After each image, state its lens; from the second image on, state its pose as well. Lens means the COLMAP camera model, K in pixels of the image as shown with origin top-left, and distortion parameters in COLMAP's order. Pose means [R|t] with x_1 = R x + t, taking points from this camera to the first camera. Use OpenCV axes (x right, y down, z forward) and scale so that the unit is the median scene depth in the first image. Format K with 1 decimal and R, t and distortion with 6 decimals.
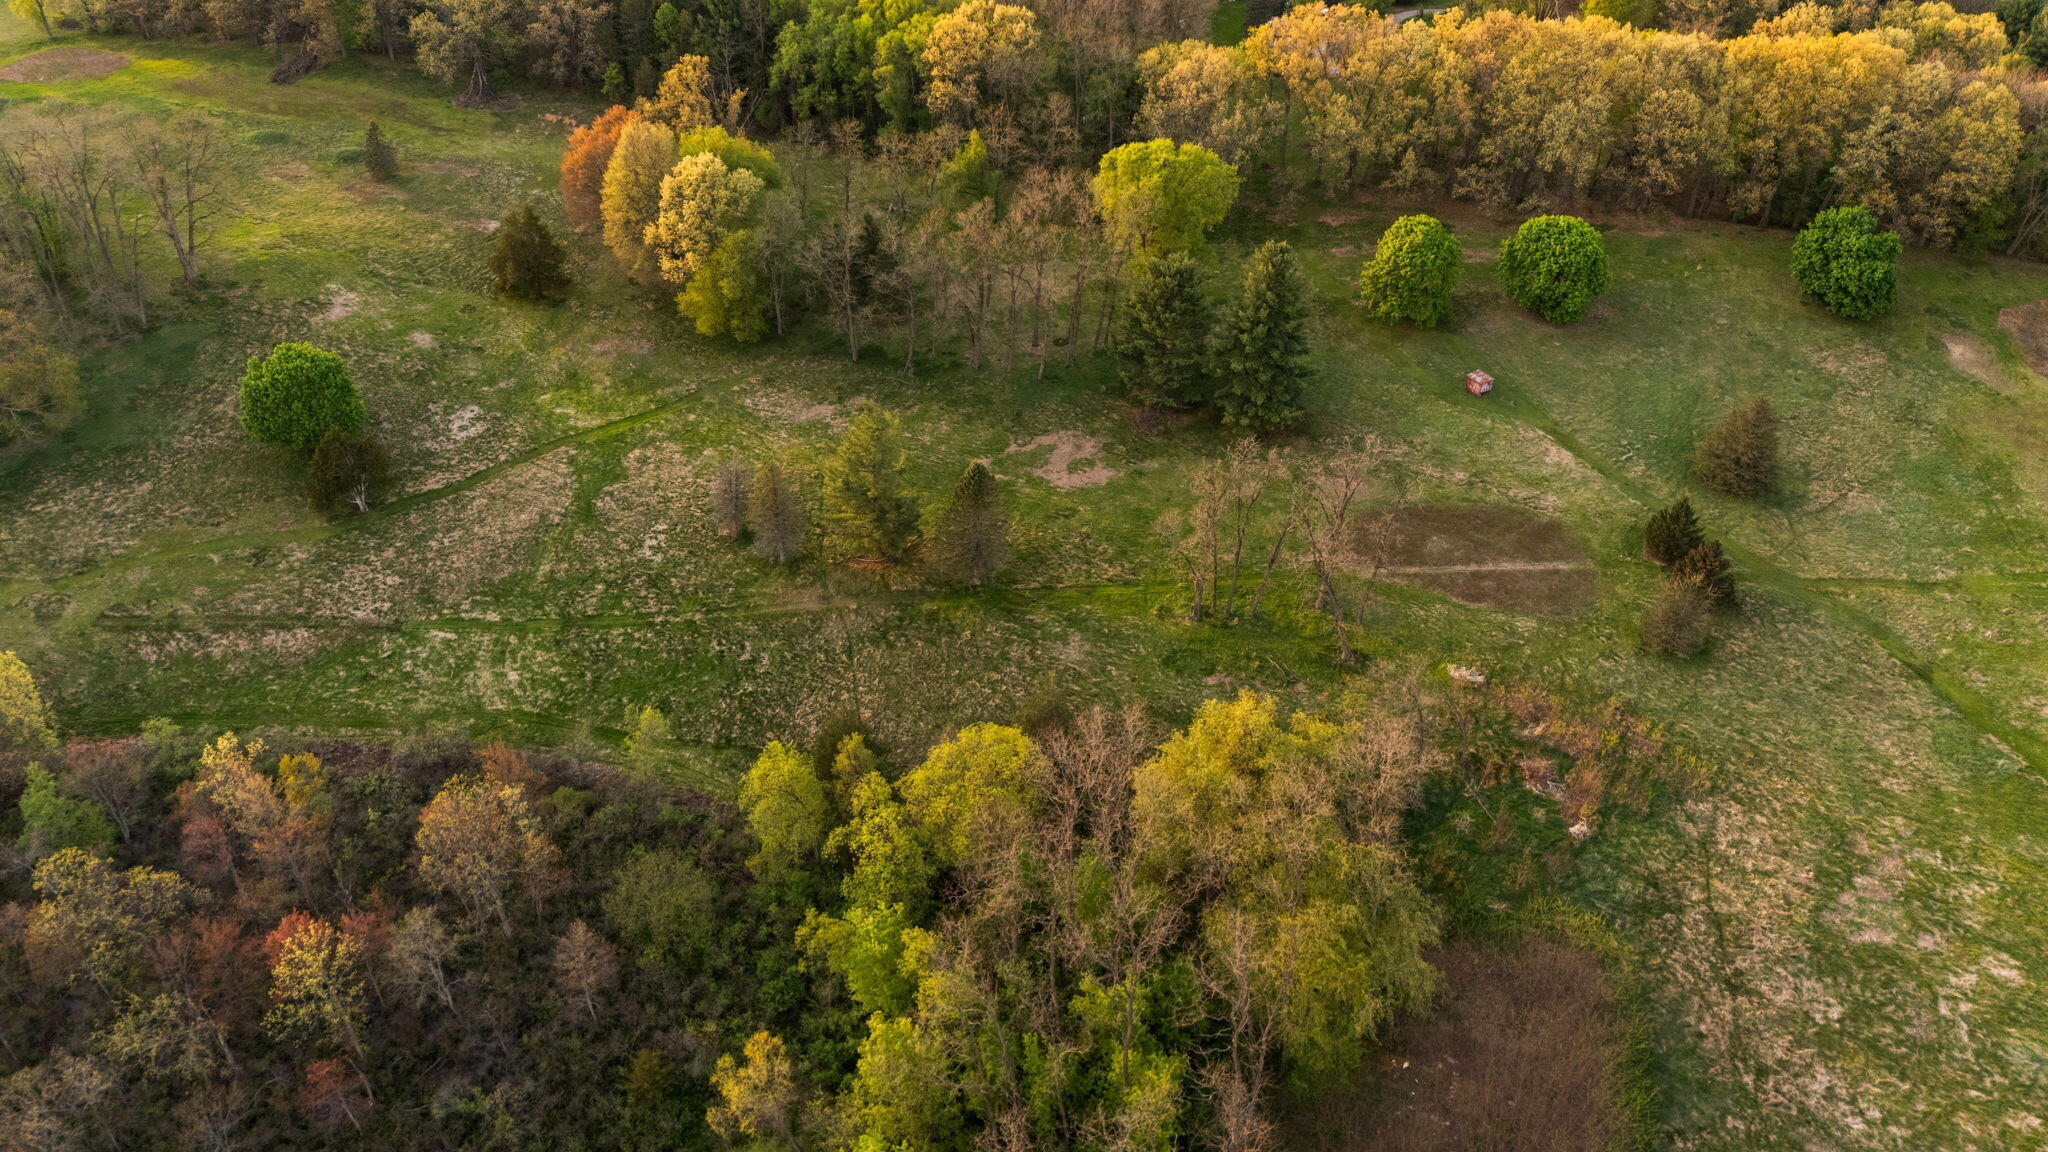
lens RADIAL K [[1594.4, 0, 1011.1], [0, 1594.4, 579.1], [0, 0, 1]] dist [0.096841, -0.102833]
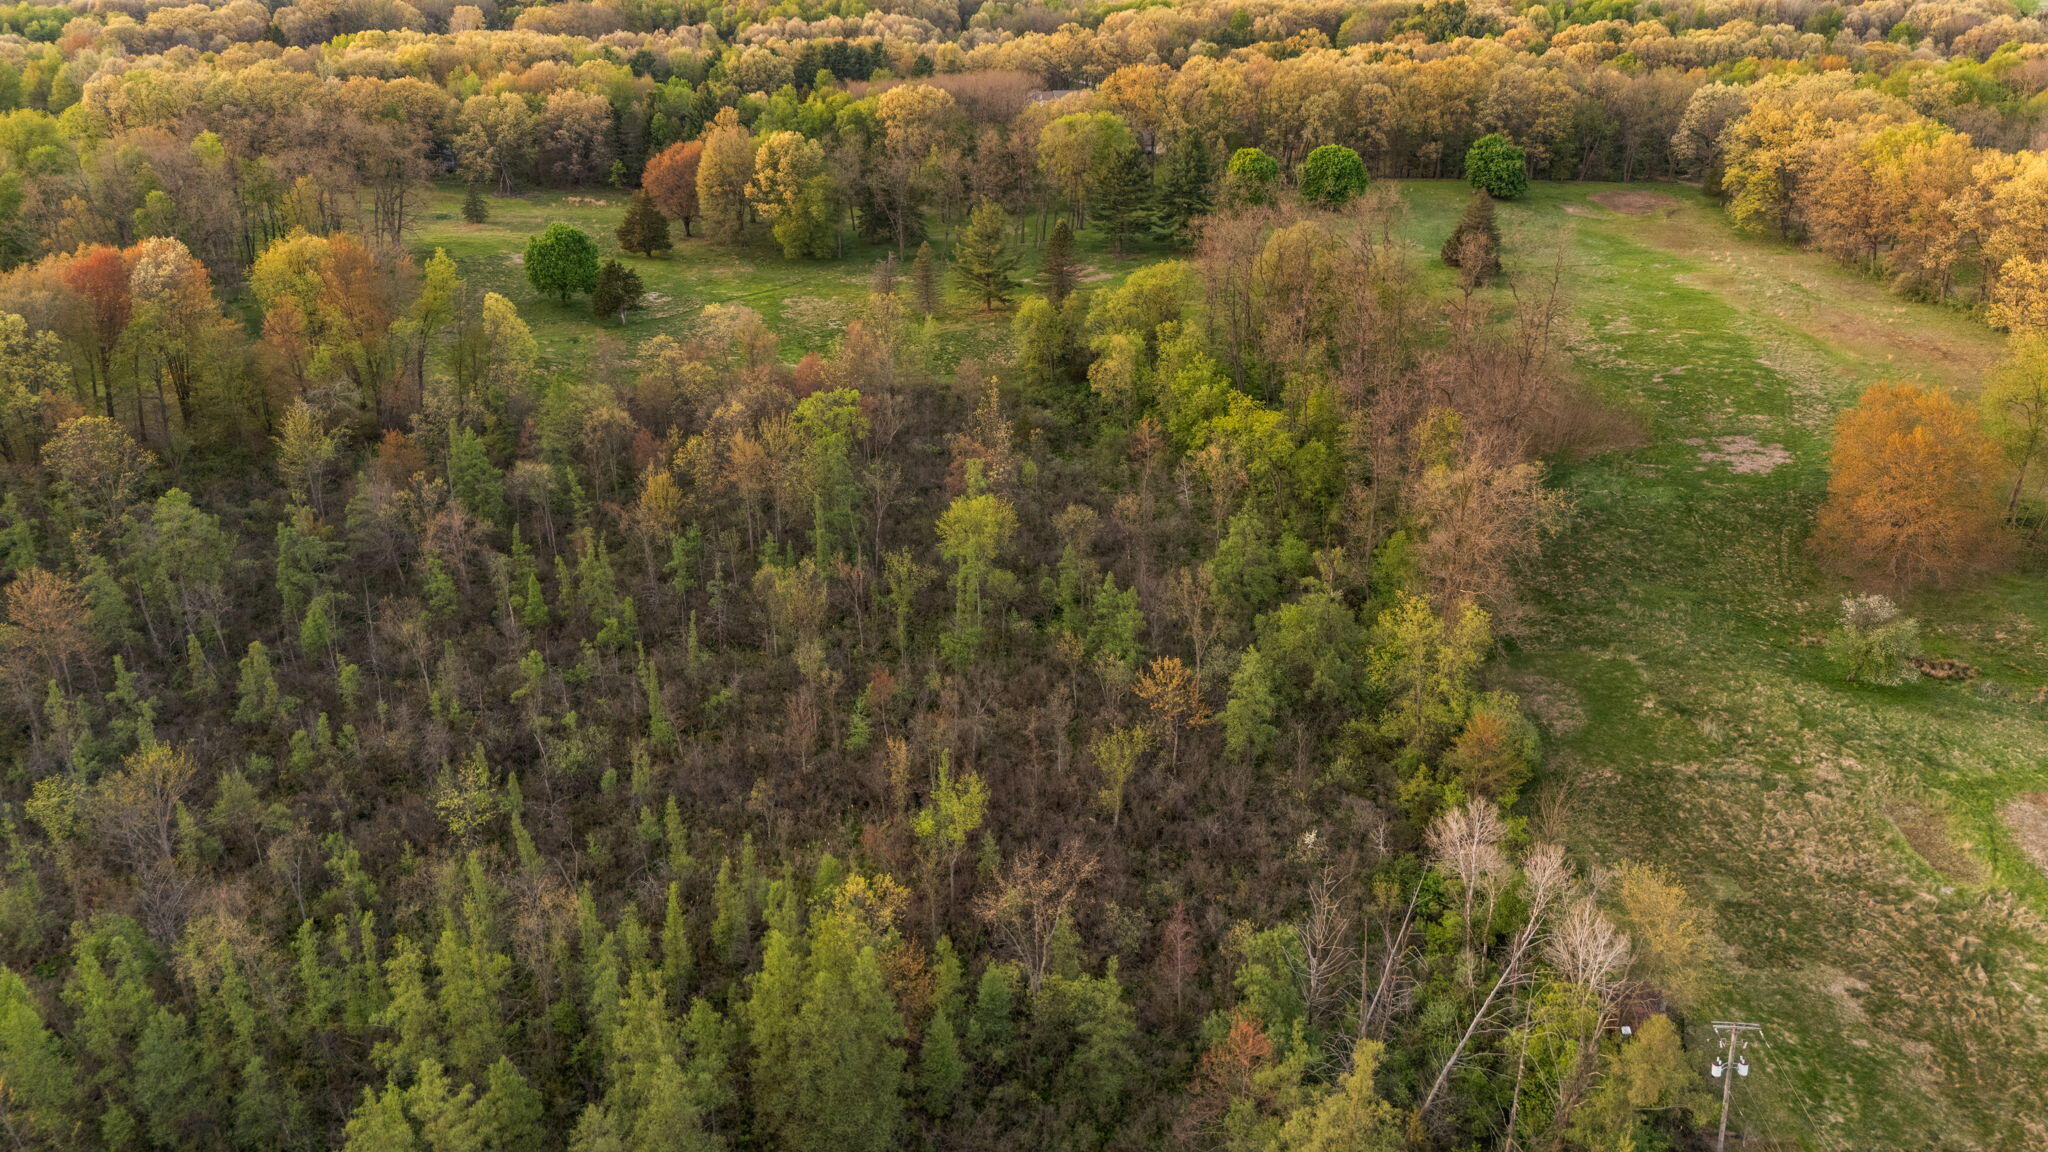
lens RADIAL K [[1594.4, 0, 1011.1], [0, 1594.4, 579.1], [0, 0, 1]] dist [0.096841, -0.102833]
pose [[0.967196, -0.099386, 0.233781, -0.366231], [0.151298, 0.964631, -0.215861, 0.465615], [-0.204059, 0.244151, 0.948024, -0.325744]]
